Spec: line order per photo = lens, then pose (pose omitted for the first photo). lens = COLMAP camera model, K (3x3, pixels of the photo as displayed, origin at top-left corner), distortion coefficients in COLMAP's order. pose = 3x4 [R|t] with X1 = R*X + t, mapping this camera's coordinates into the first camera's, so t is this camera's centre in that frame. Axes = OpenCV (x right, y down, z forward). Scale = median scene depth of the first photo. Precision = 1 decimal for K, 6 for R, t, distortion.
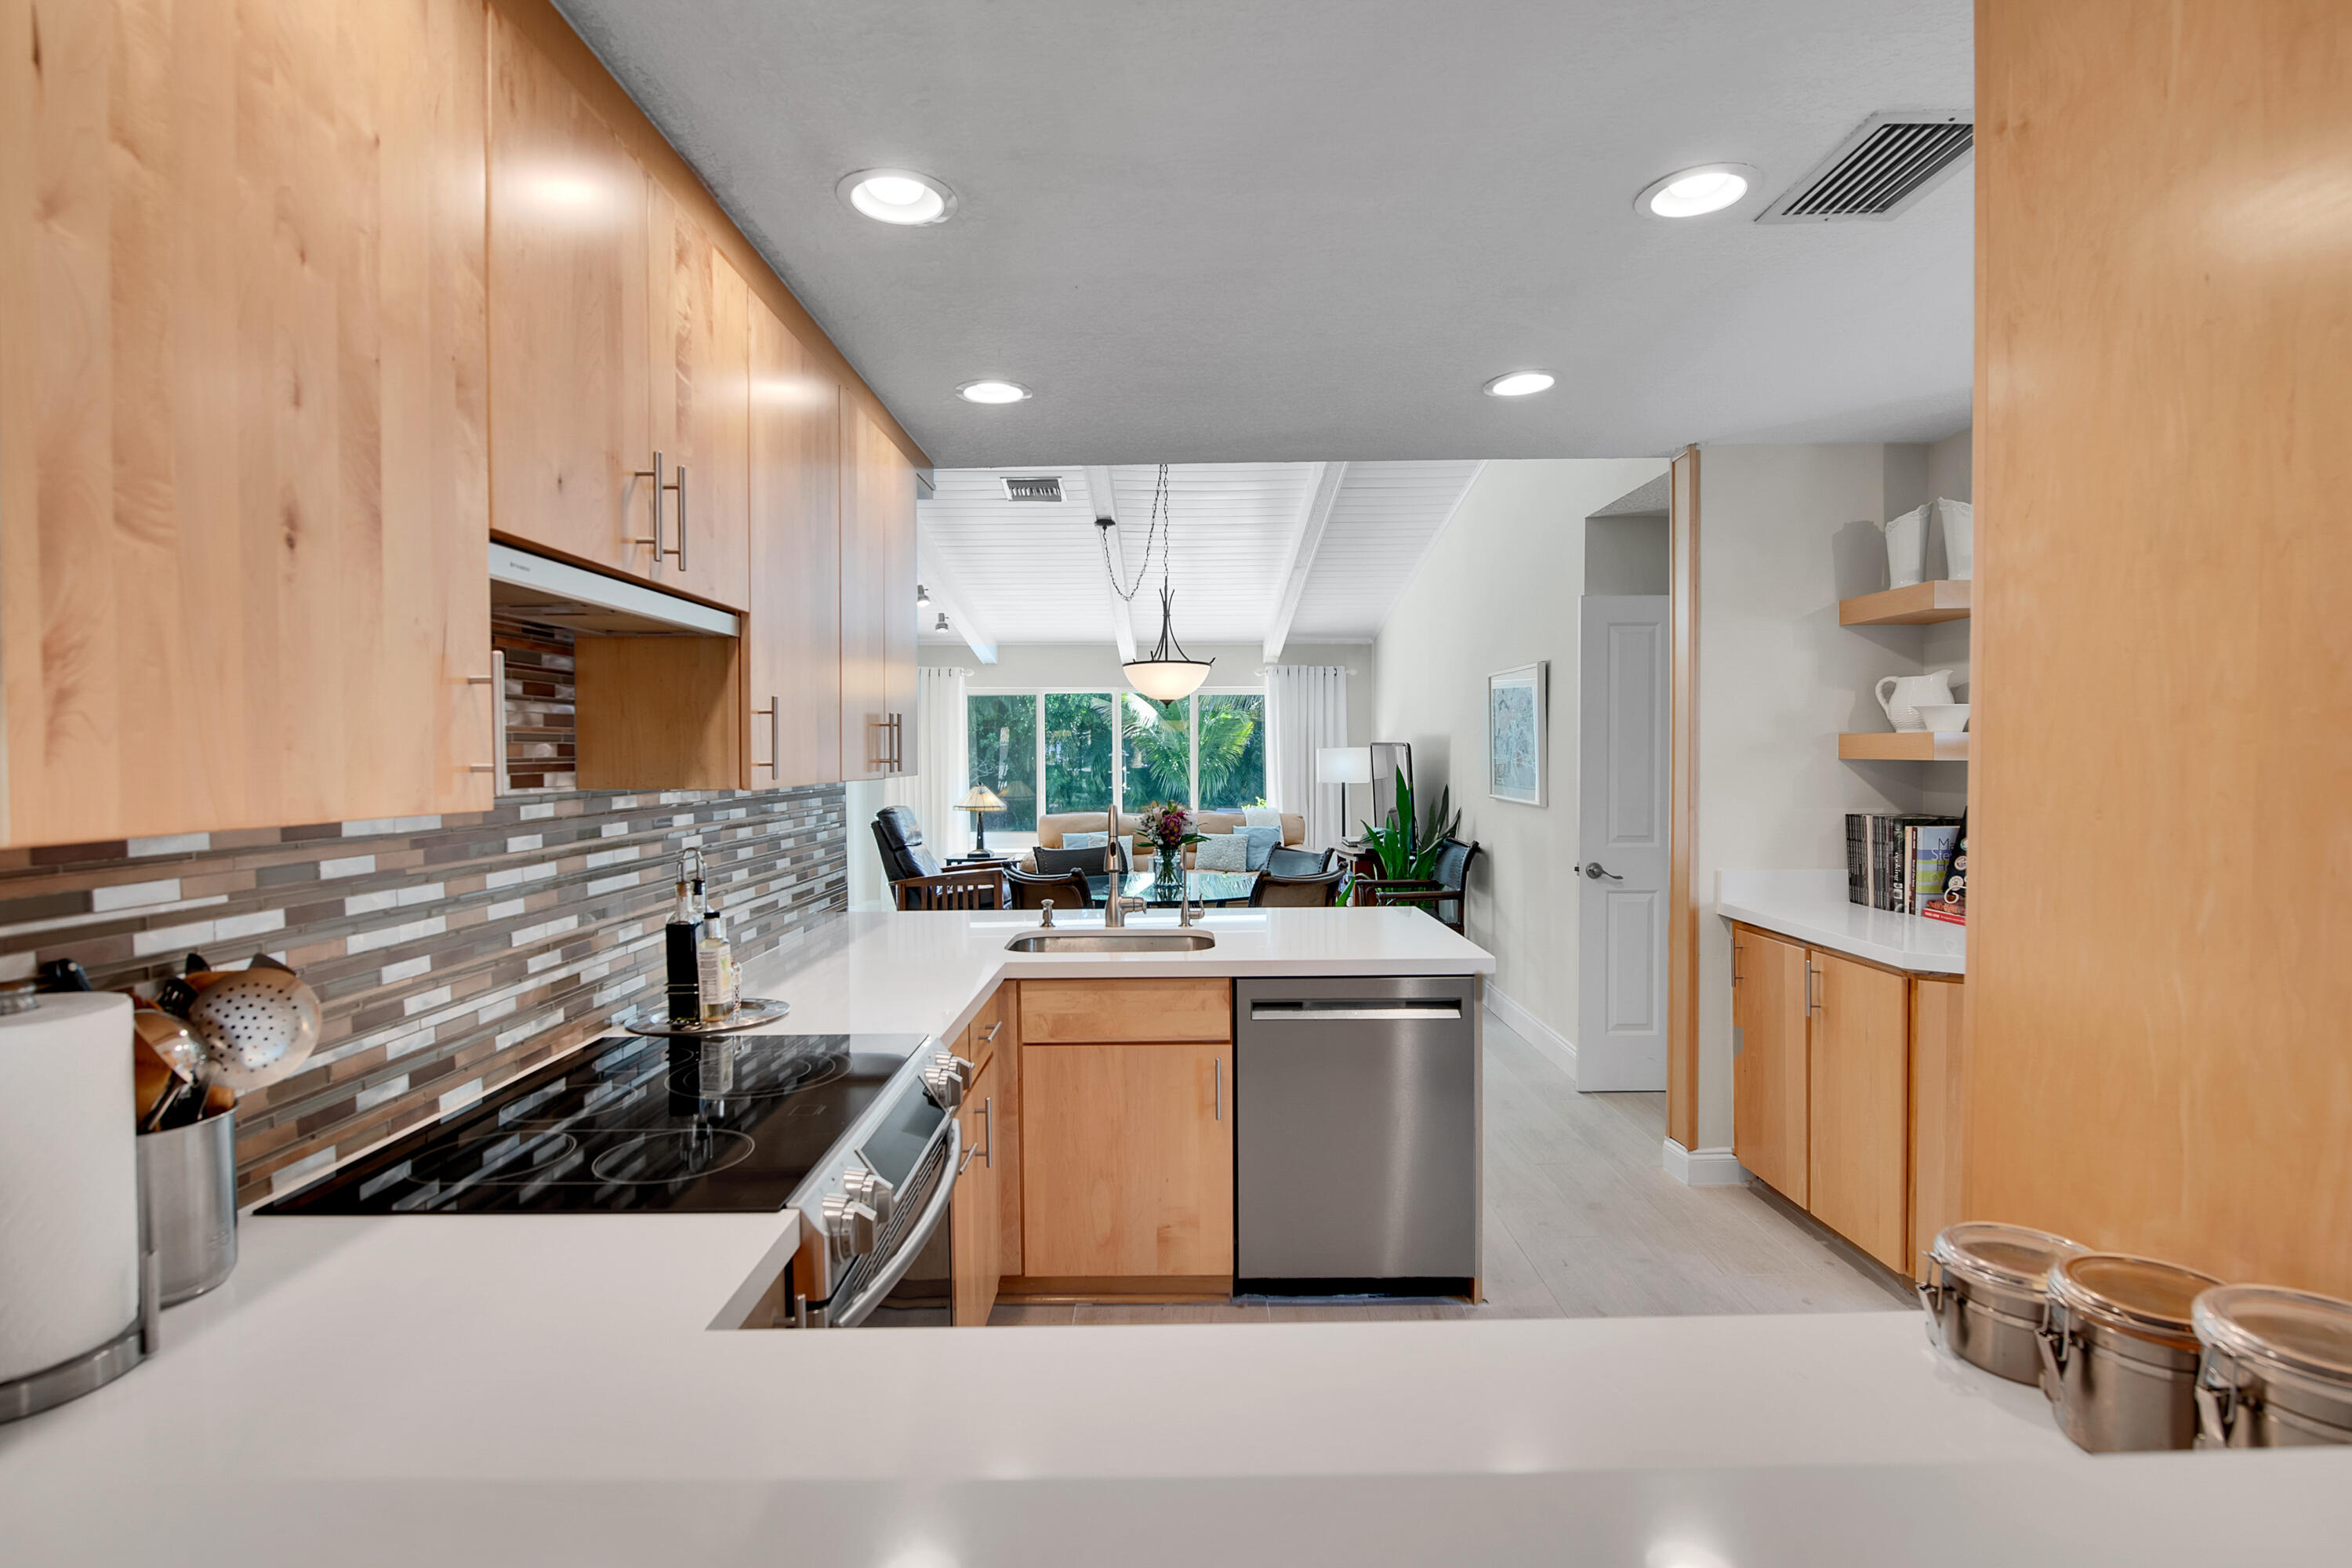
lens RADIAL K [[1083.7, 0, 1148.1], [0, 1083.7, 775.1], [0, 0, 1]] dist [-0.000554, -0.000119]
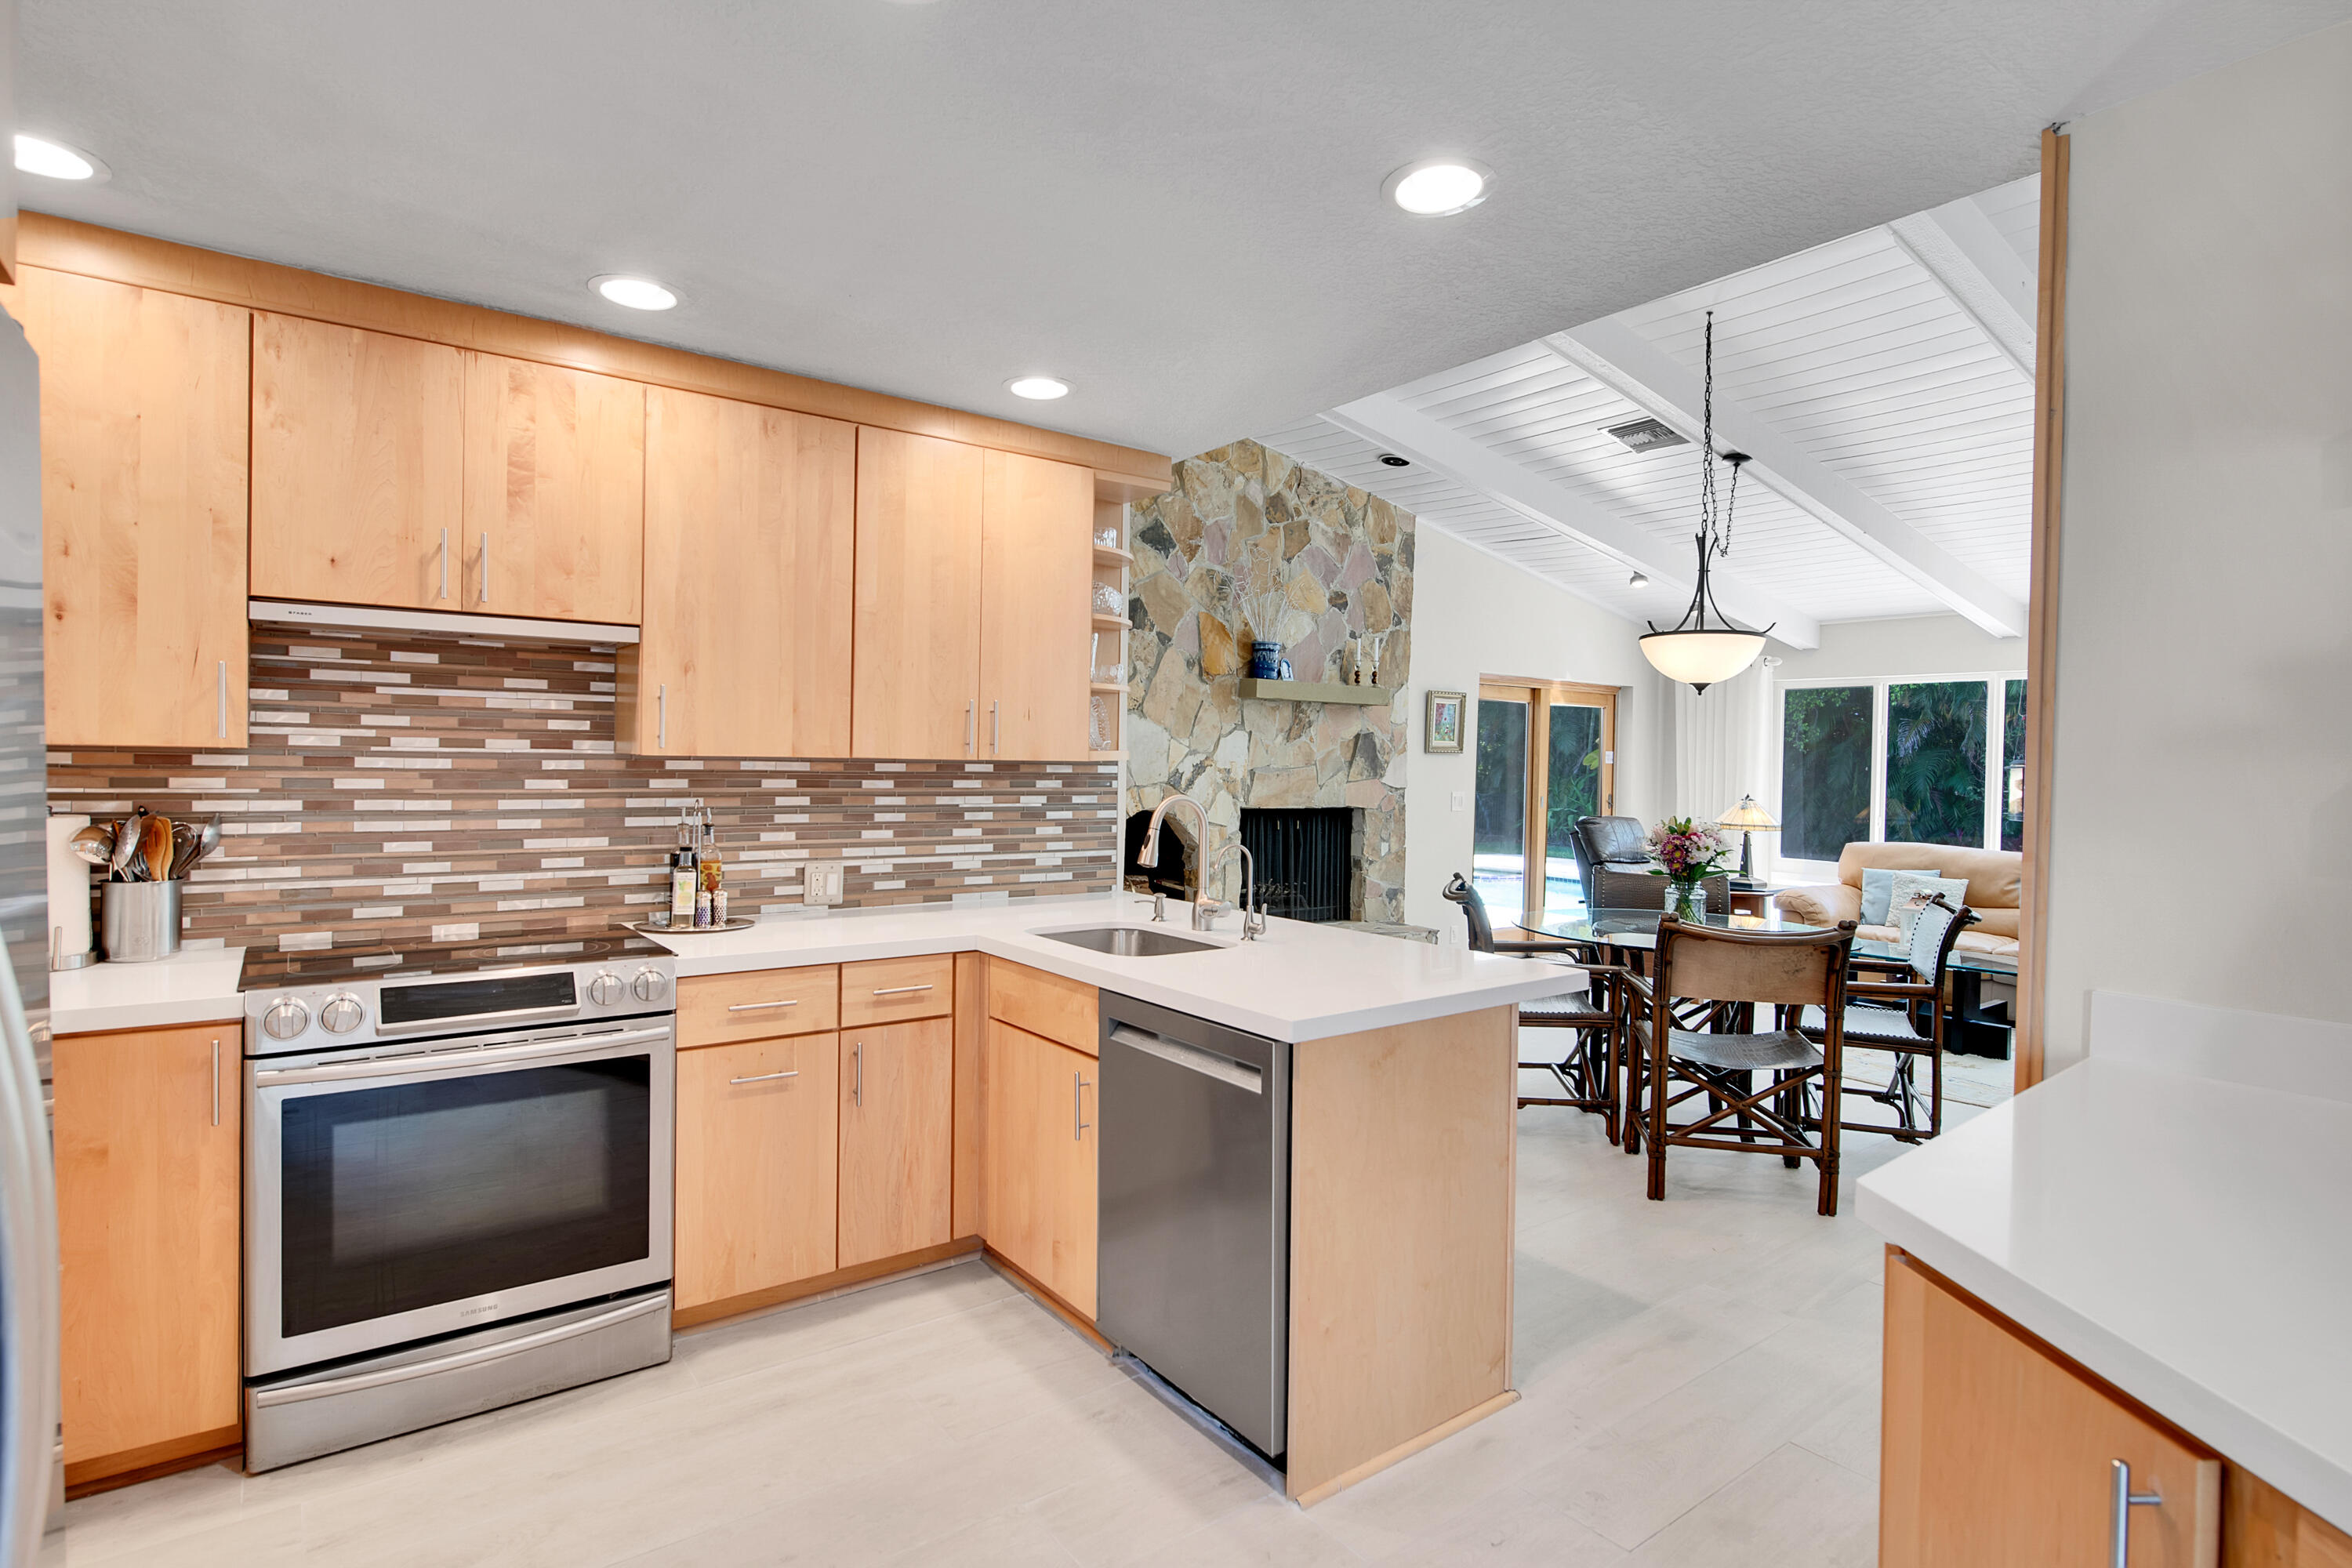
lens RADIAL K [[1125.0, 0, 1177.0], [0, 1125.0, 760.4], [0, 0, 1]] dist [-0.001793, -0.001193]
pose [[0.622963, 0.017526, -0.782055, 0.805606], [-0.035381, 0.999357, -0.005787, 0.003801], [0.781451, 0.031275, 0.623182, 0.450019]]
